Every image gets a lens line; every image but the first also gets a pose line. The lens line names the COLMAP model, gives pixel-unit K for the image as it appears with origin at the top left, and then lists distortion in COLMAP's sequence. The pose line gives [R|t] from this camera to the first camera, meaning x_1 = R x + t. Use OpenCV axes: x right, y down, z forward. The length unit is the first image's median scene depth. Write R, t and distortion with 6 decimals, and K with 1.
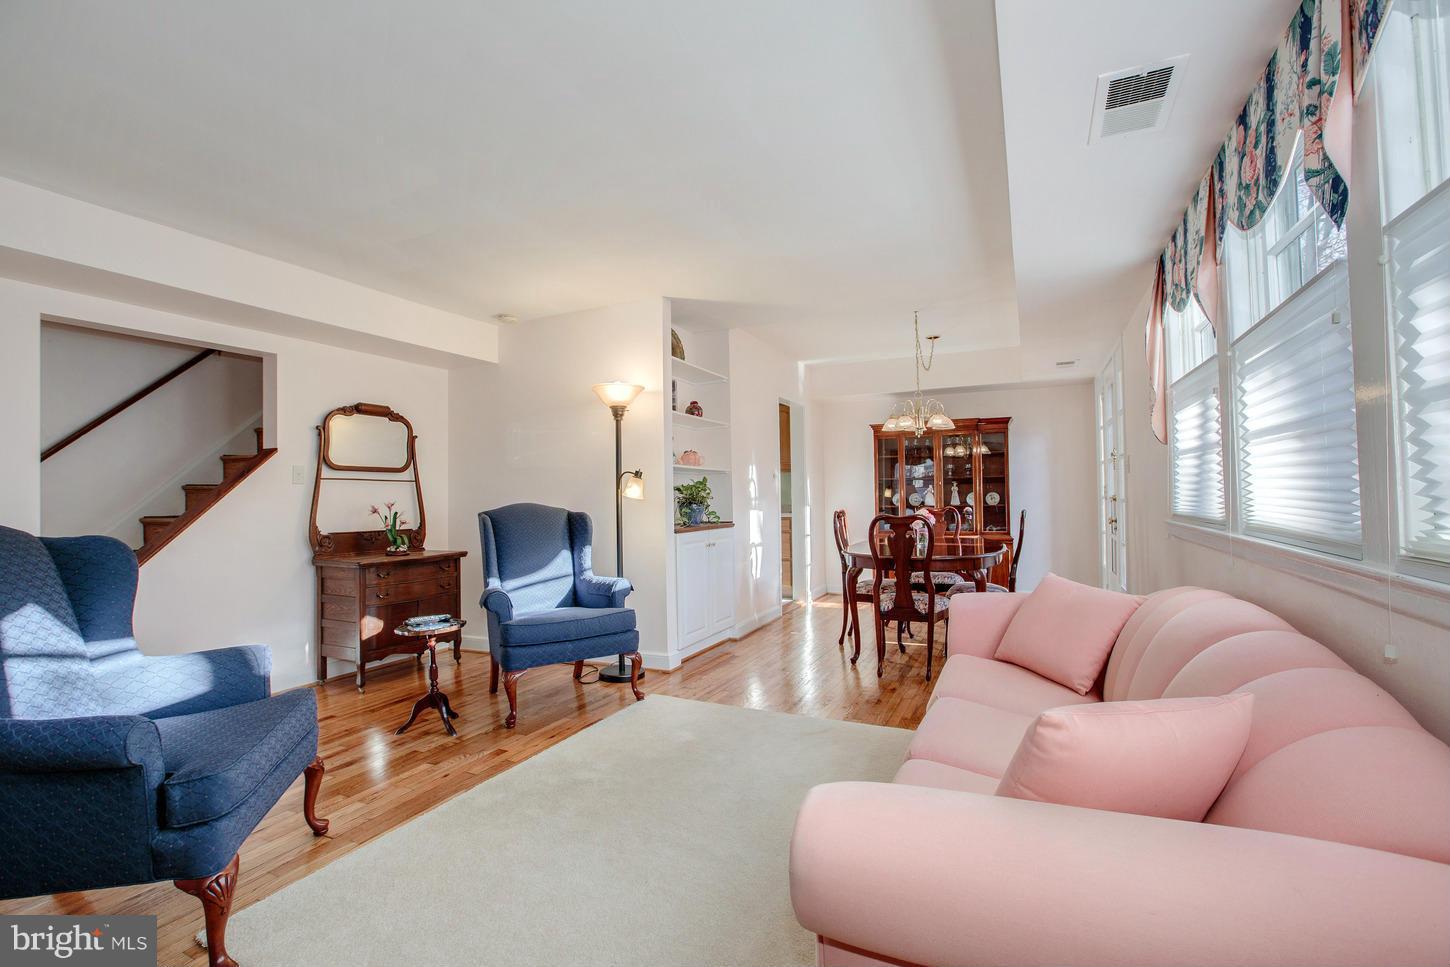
lens RADIAL K [[663.8, 0, 725.0], [0, 663.8, 483.5], [0, 0, 1]] dist [-0.054957, 0.000017]
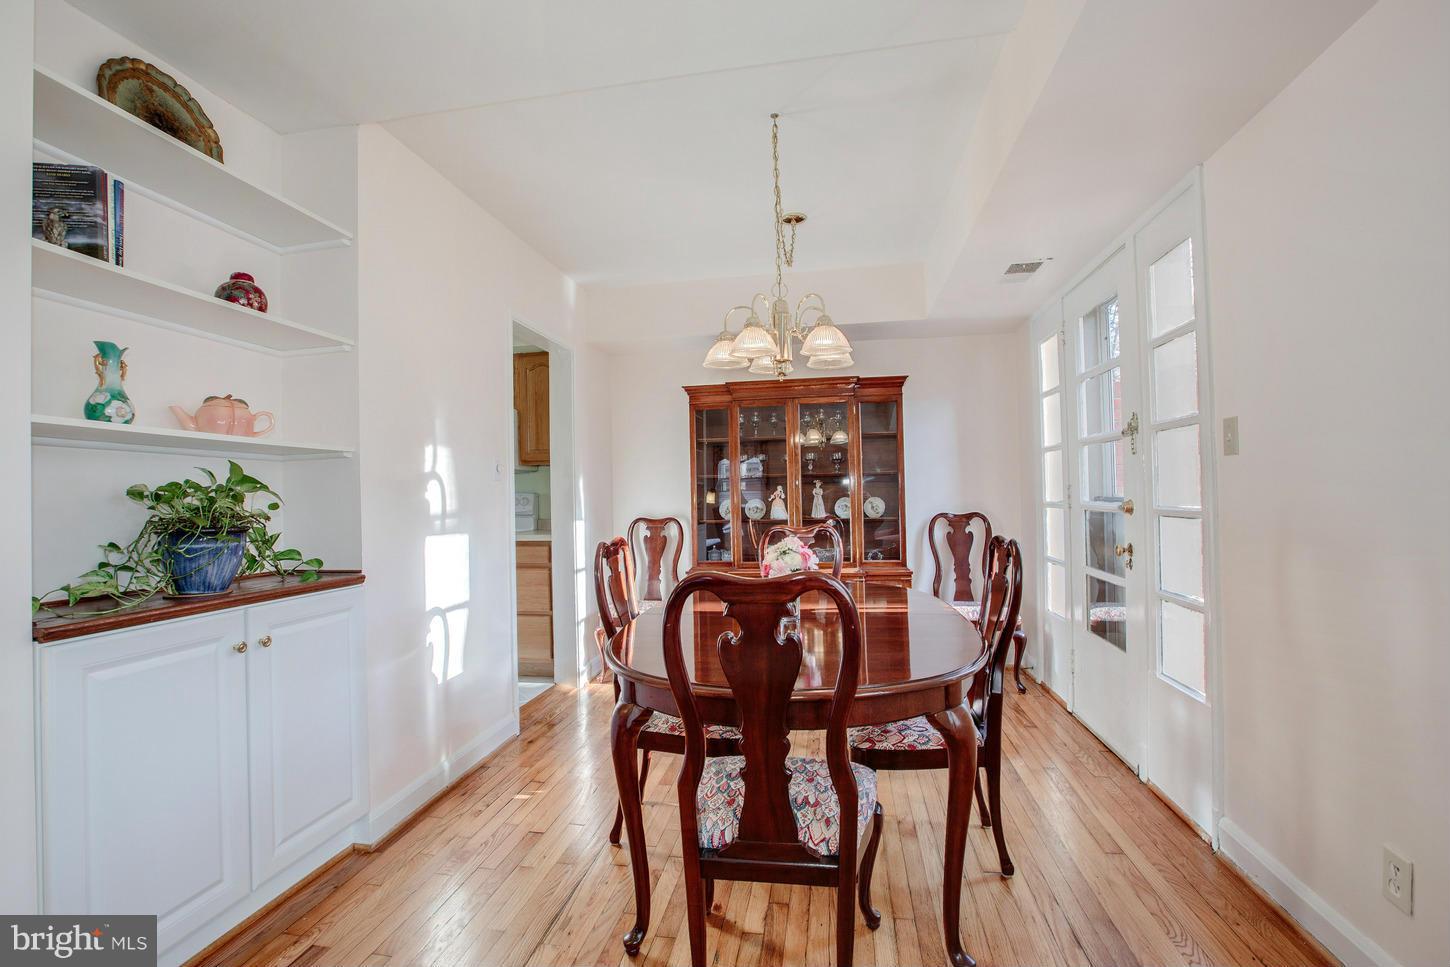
lens RADIAL K [[654.6, 0, 732.4], [0, 654.6, 482.9], [0, 0, 1]] dist [-0.005085, 0.000090]
pose [[0.961195, 0.001179, 0.275867, 0.106709], [0.000071, 0.999990, -0.004519, 0.002612], [-0.275869, 0.004364, 0.961185, 0.453198]]
